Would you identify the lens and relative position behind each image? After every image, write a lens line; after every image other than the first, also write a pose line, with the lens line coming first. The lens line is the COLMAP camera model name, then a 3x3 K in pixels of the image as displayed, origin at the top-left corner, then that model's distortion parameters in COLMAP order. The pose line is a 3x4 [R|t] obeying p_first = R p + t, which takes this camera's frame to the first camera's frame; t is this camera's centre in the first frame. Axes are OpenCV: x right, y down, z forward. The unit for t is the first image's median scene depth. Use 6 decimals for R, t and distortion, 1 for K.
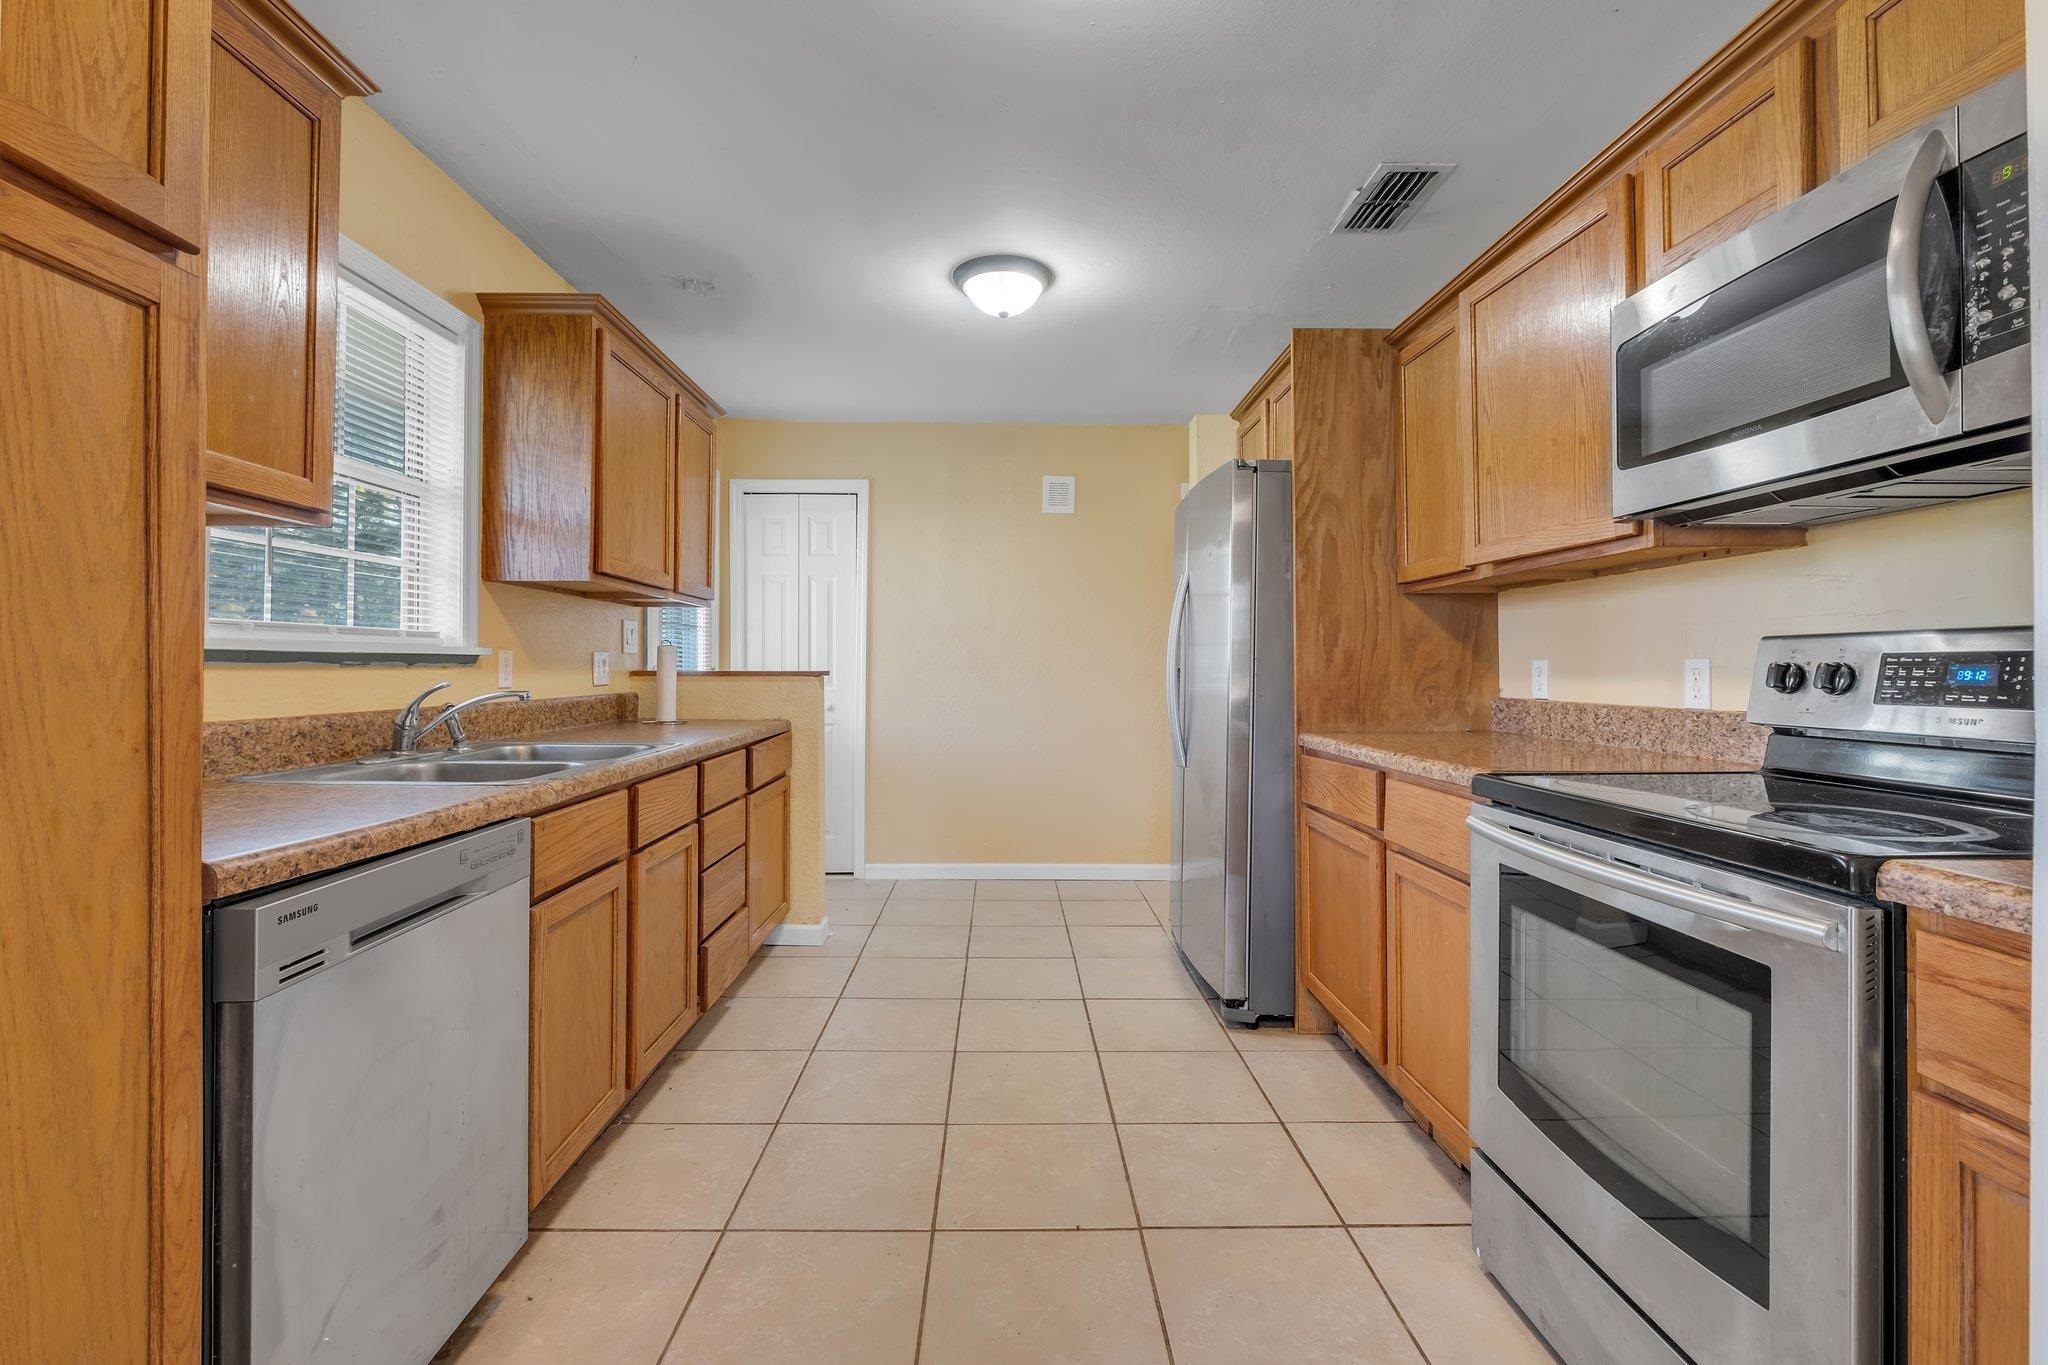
lens RADIAL K [[887.7, 0, 1029.0], [0, 887.7, 668.6], [0, 0, 1]] dist [-0.001269, -0.000235]
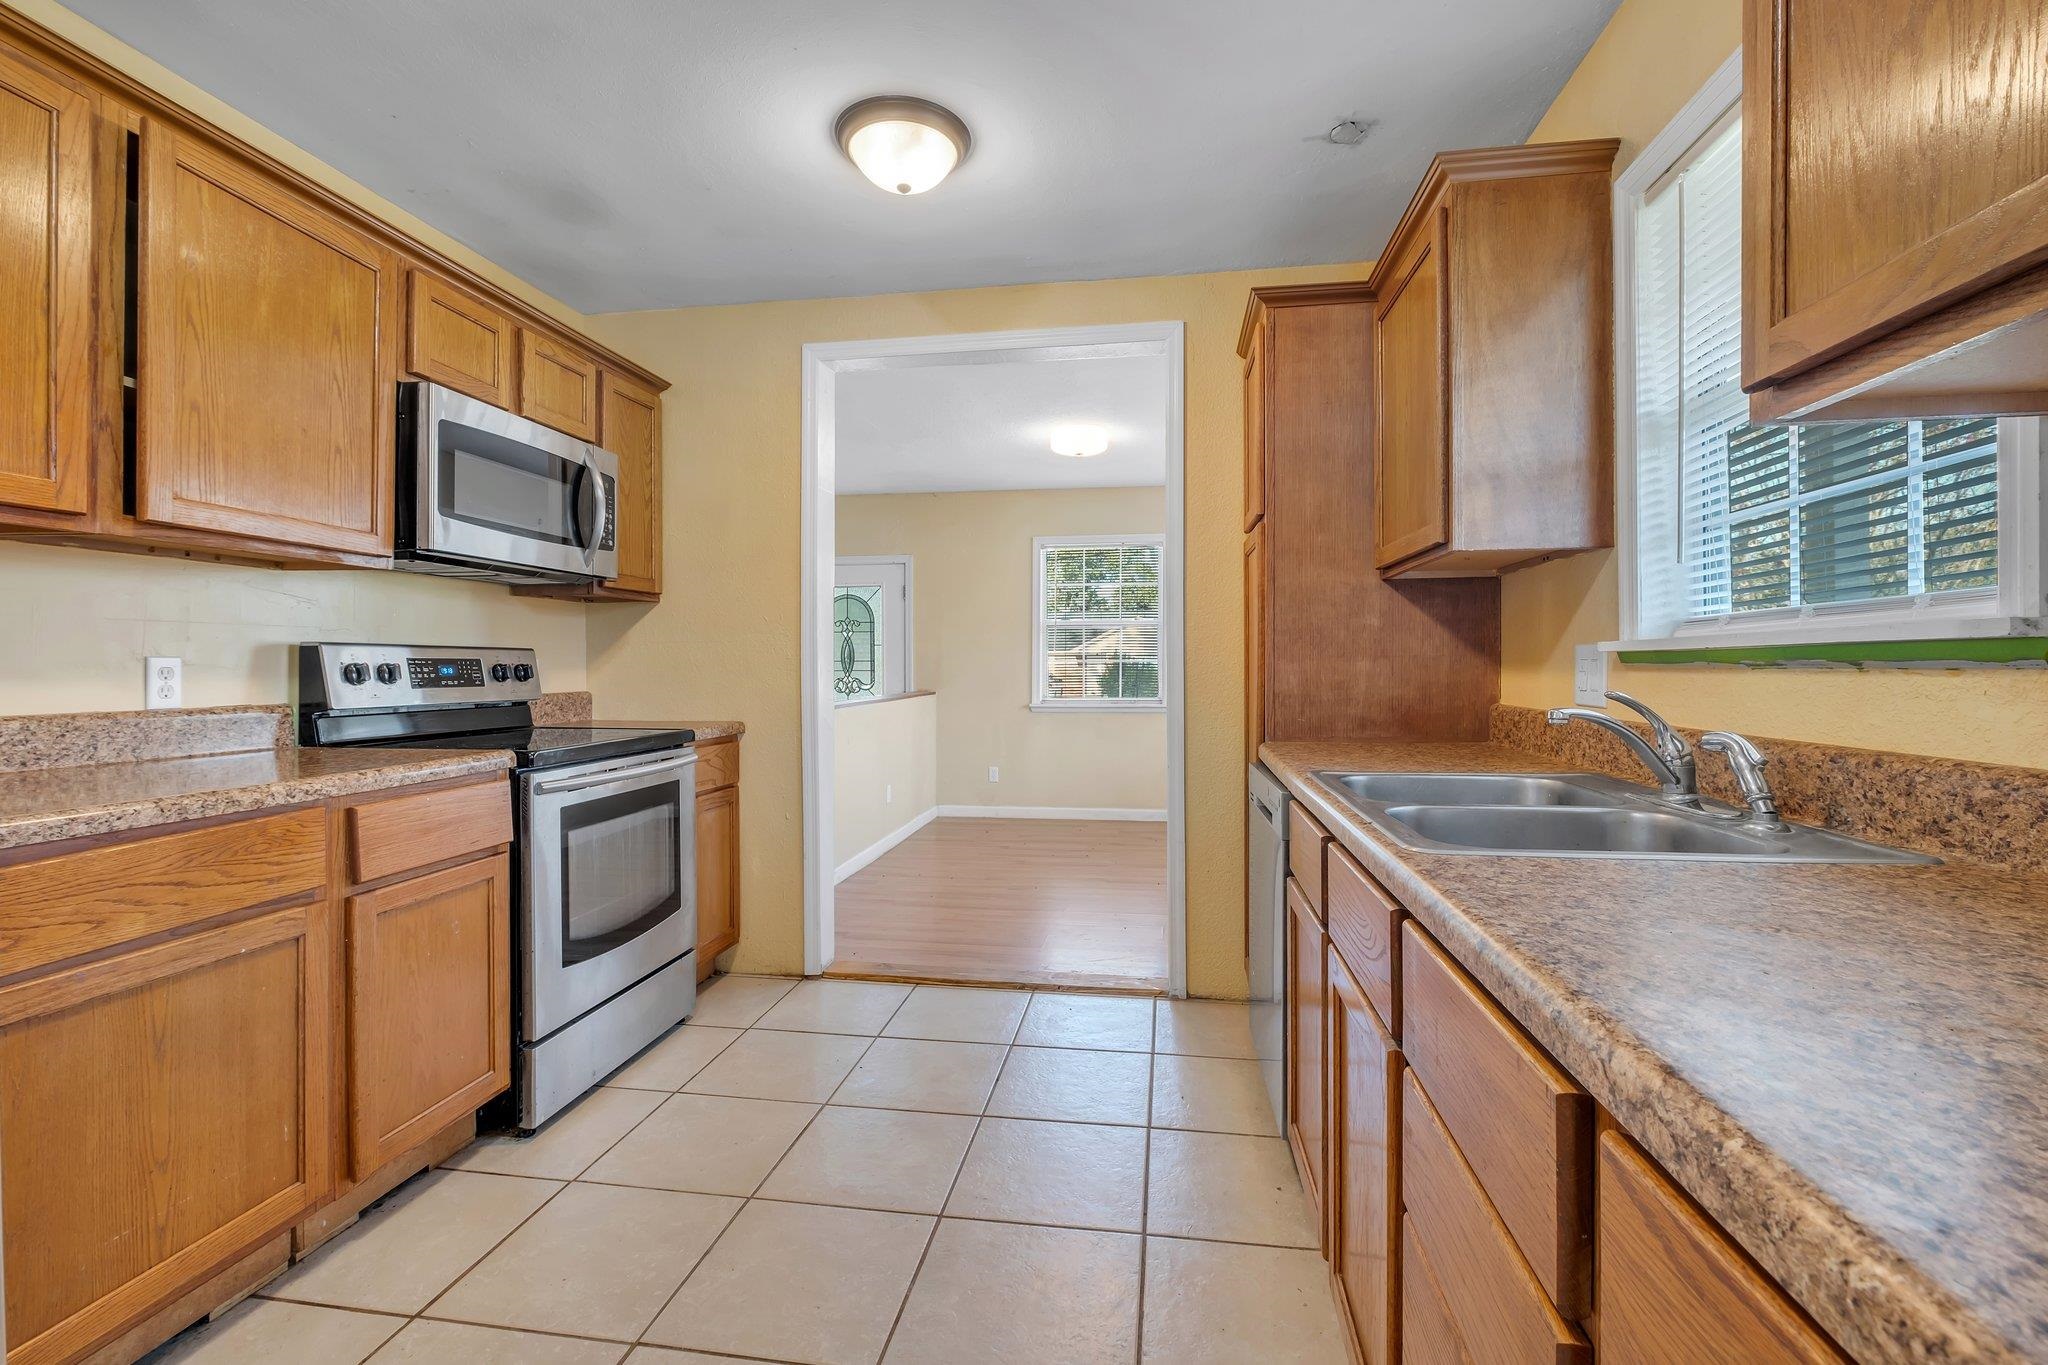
lens RADIAL K [[887.7, 0, 1029.0], [0, 887.7, 668.6], [0, 0, 1]] dist [-0.001269, -0.000235]
pose [[-0.983197, -0.001866, 0.182536, -0.274328], [-0.001537, 0.999997, 0.001945, -0.001342], [-0.182539, 0.001632, -0.983197, 1.386969]]
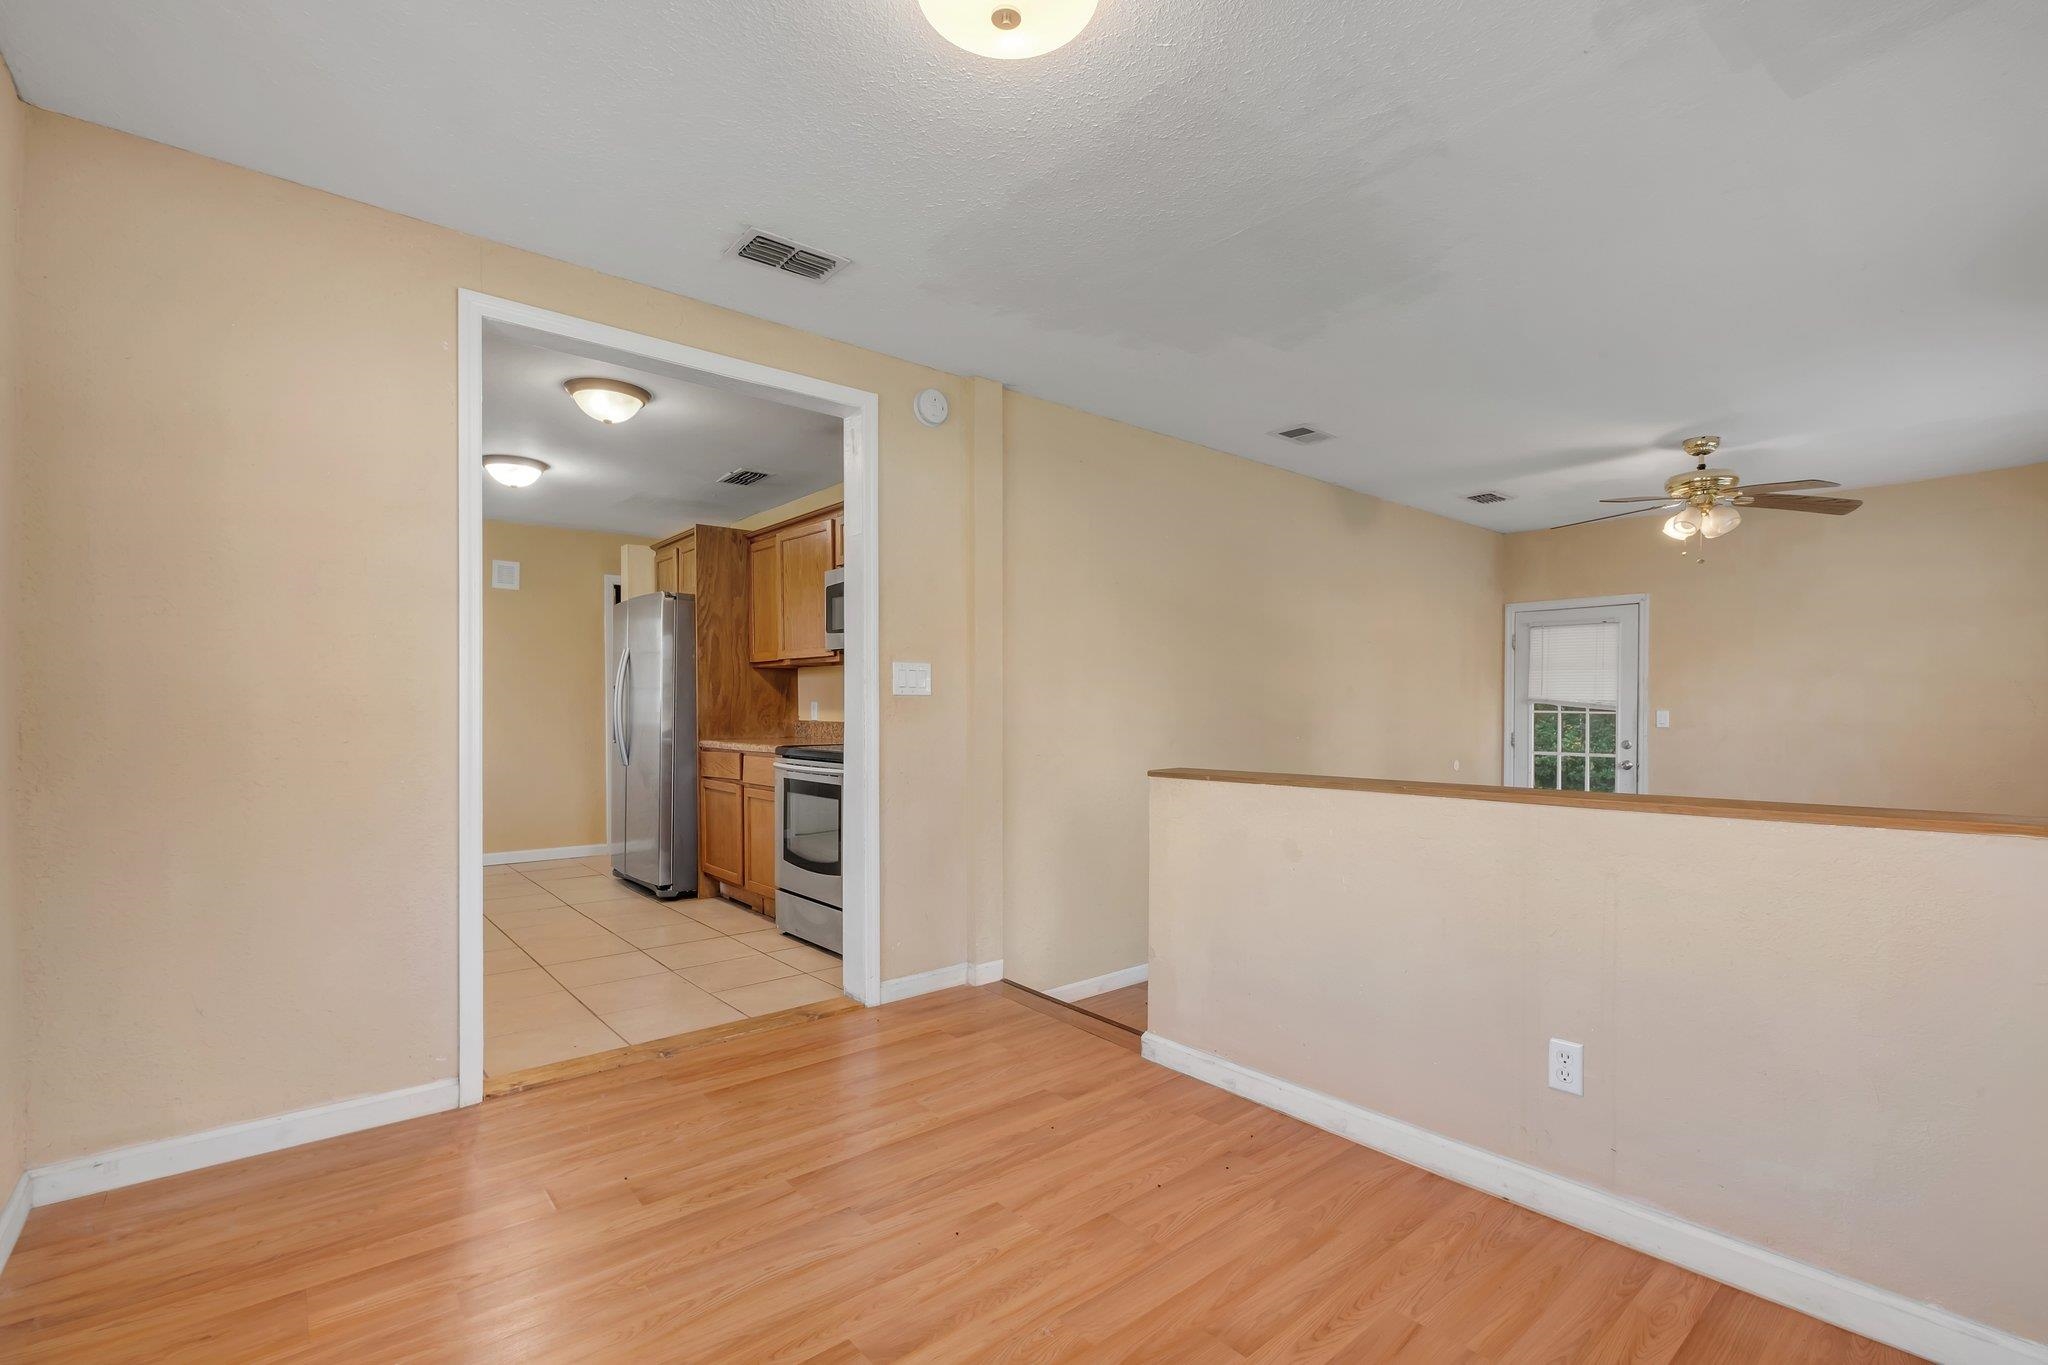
lens RADIAL K [[952.9, 0, 1024.7], [0, 952.9, 705.2], [0, 0, 1]] dist [-0.001108, -0.000241]
pose [[0.785461, -0.000923, 0.618911, -0.425305], [-0.000403, 0.999998, 0.002003, -0.006455], [-0.618911, -0.001823, 0.785459, -1.066617]]
